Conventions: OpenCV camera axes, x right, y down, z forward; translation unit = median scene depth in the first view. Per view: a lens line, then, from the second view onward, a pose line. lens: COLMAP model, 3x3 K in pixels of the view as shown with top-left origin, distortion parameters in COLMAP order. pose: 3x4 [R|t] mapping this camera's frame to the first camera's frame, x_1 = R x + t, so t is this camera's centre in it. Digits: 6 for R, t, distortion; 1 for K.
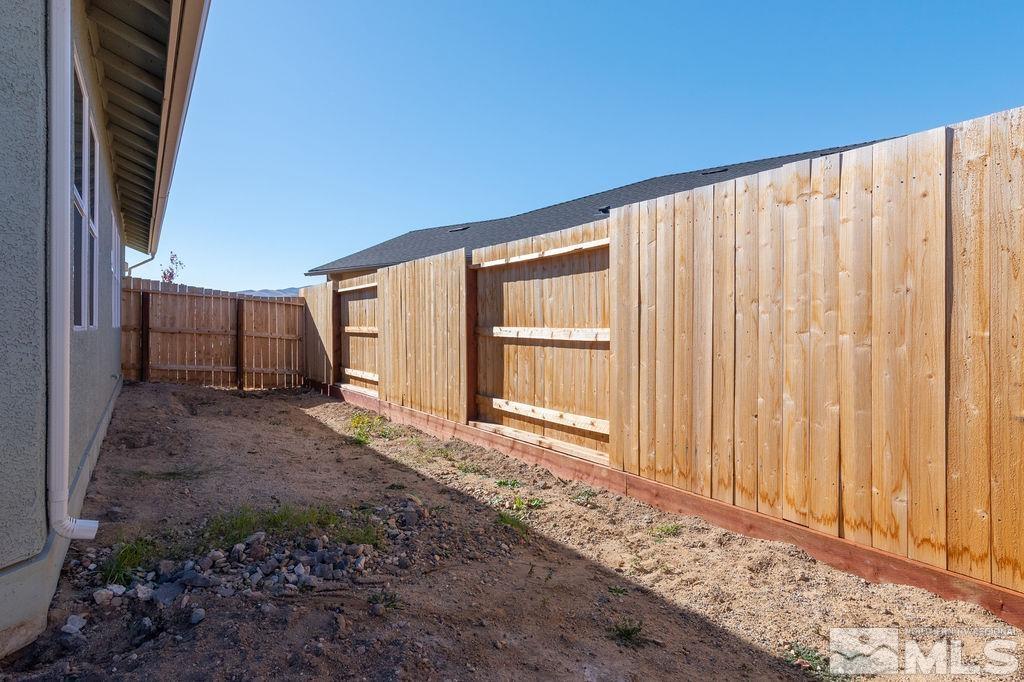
lens RADIAL K [[558.6, 0, 509.1], [0, 558.6, 329.1], [0, 0, 1]] dist [0.017134, -0.001929]
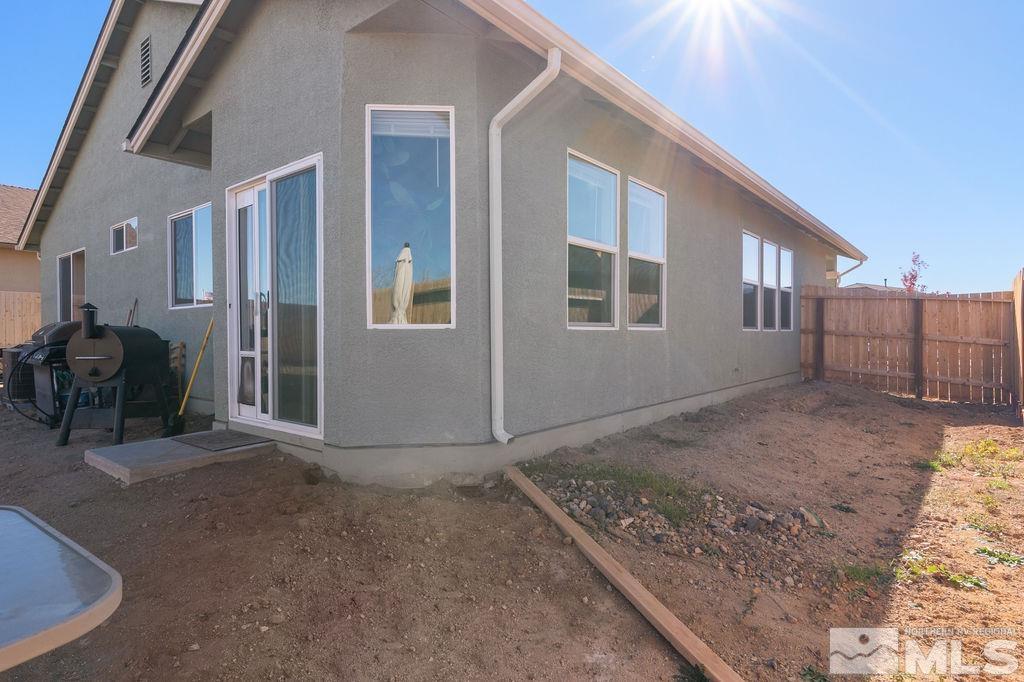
lens RADIAL K [[558.6, 0, 509.1], [0, 558.6, 329.1], [0, 0, 1]] dist [0.017134, -0.001929]
pose [[0.298280, -0.008499, -0.954441, 0.200832], [-0.001079, 0.999957, -0.009242, 0.004834], [0.954478, 0.003787, 0.298257, 0.100643]]
